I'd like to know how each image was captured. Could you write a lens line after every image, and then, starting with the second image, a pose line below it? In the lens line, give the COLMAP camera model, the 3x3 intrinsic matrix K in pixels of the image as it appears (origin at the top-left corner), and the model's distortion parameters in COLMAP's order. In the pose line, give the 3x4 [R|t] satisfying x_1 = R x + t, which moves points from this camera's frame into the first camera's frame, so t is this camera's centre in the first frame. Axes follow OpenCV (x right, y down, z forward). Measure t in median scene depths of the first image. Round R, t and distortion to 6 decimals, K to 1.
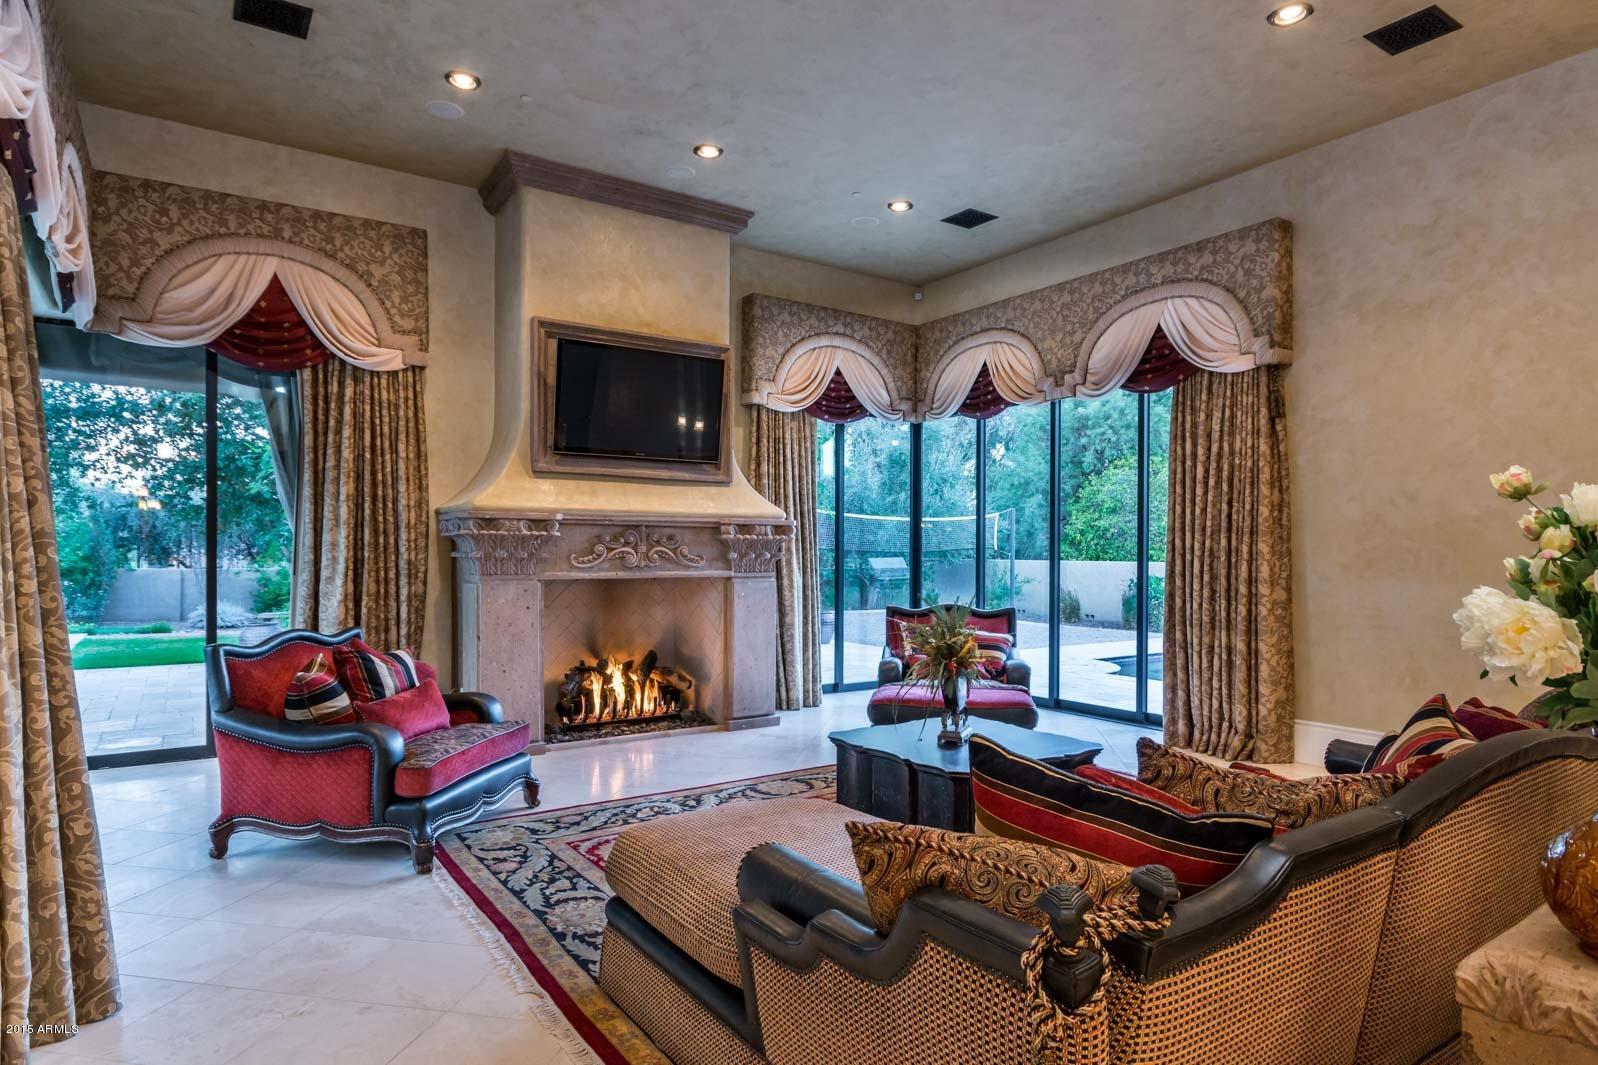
lens RADIAL K [[902.2, 0, 804.0], [0, 902.2, 555.4], [0, 0, 1]] dist [0.001010, -0.000852]
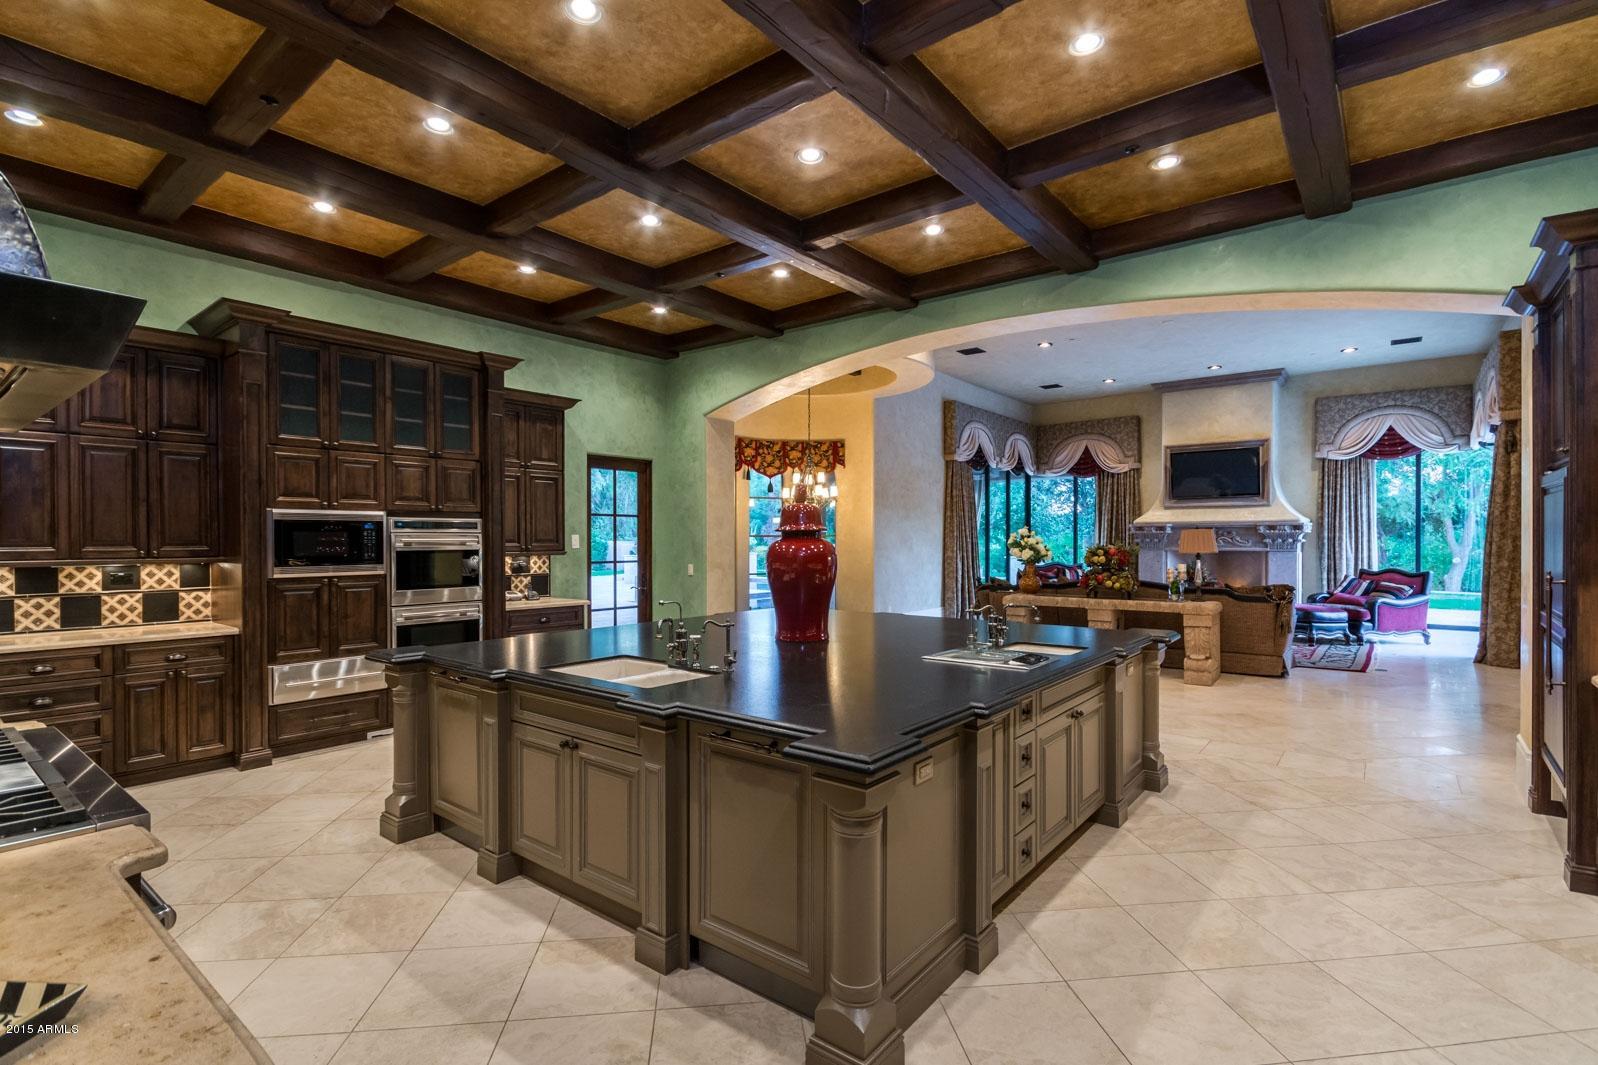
lens RADIAL K [[766.8, 0, 782.4], [0, 766.8, 540.4], [0, 0, 1]] dist [-0.002987, -0.000662]
pose [[0.277255, -0.004028, -0.960788, 1.445128], [-0.002046, 0.999986, -0.004783, 0.011483], [0.960794, 0.003292, 0.277243, -0.605616]]
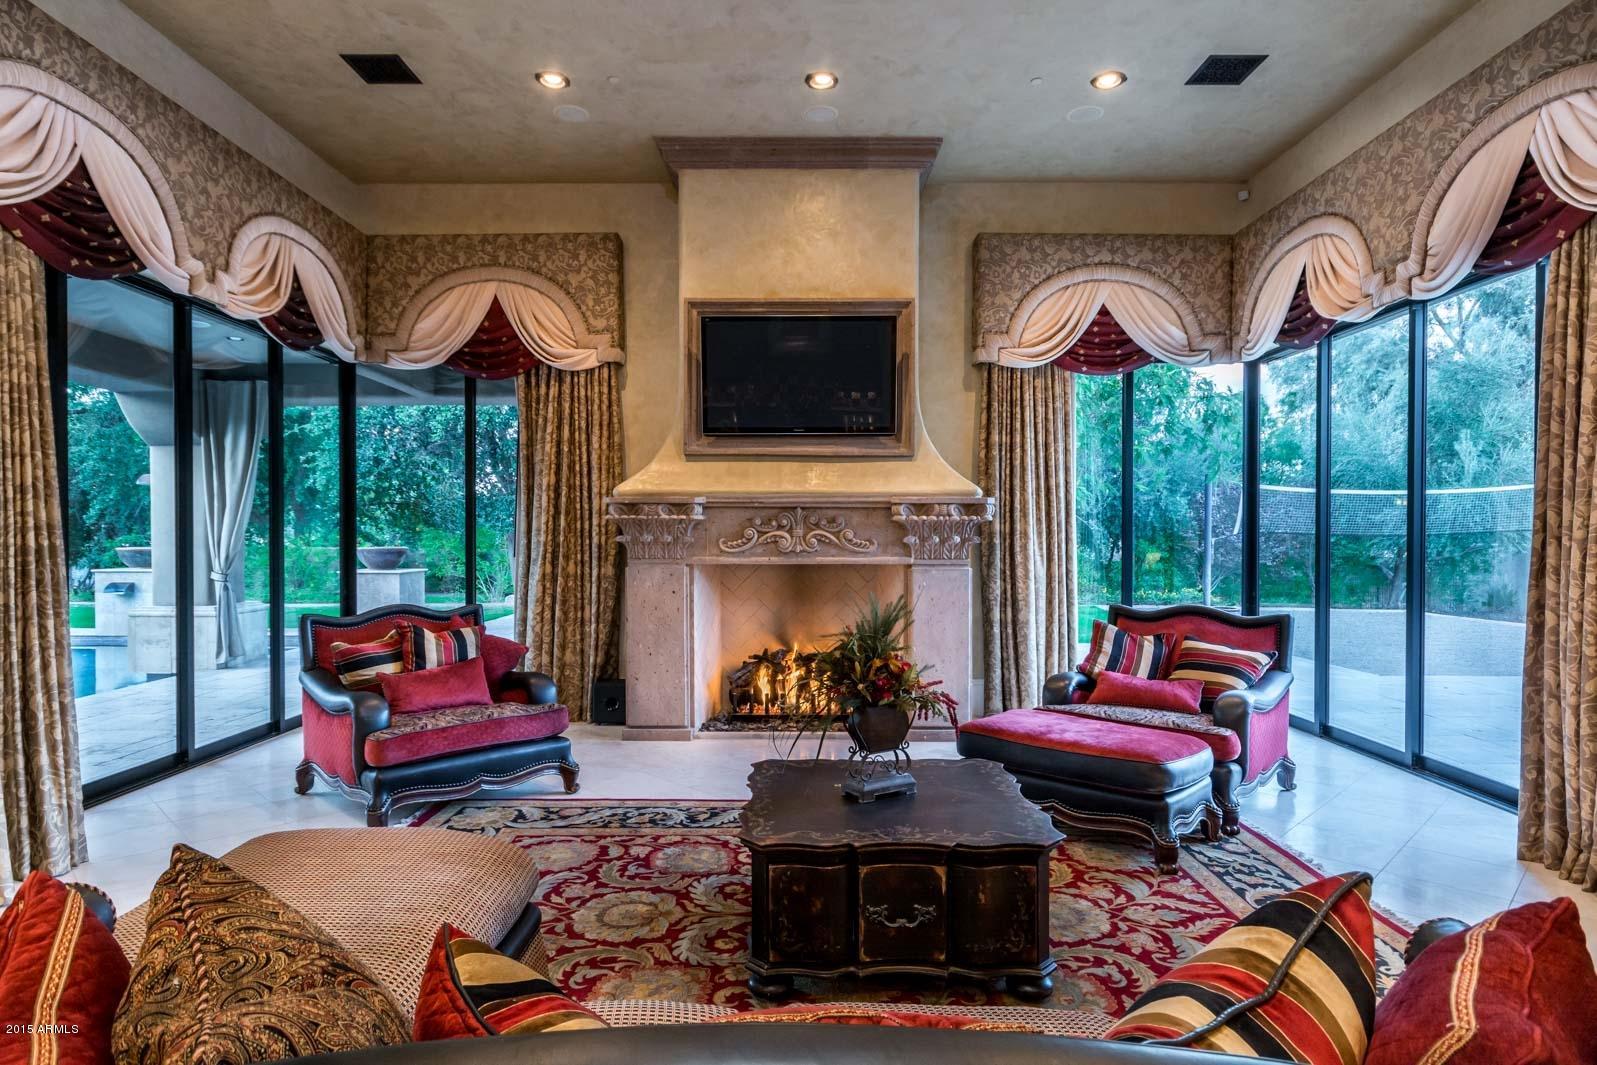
lens RADIAL K [[901.6, 0, 802.6], [0, 901.6, 540.6], [0, 0, 1]] dist [0.001010, -0.000852]
pose [[0.824437, -0.000463, -0.565954, 0.366288], [-0.000098, 1.000000, -0.000960, 0.001954], [0.565954, 0.000847, 0.824436, 0.255248]]
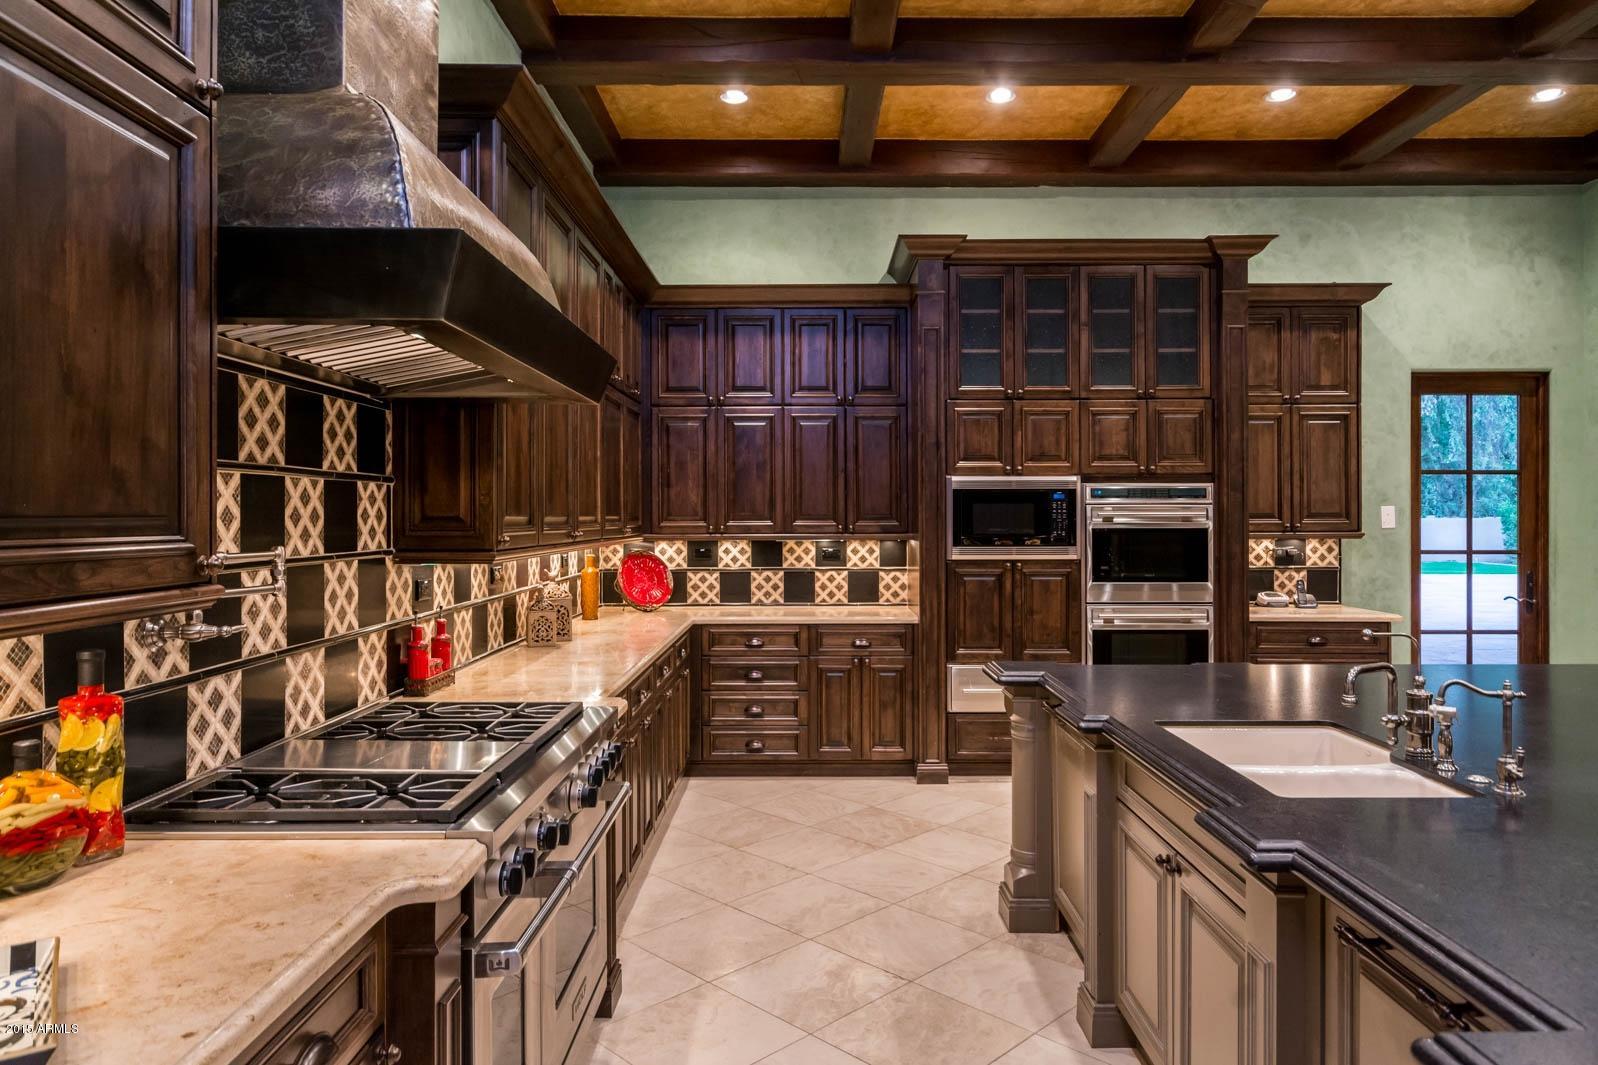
lens RADIAL K [[985.0, 0, 921.8], [0, 985.0, 517.6], [0, 0, 1]] dist [0.011201, -0.004329]
pose [[-0.567688, -0.003793, -0.823235, 1.259972], [-0.006983, 0.999976, 0.000208, 0.011584], [0.823214, 0.005867, -0.567701, -0.438094]]
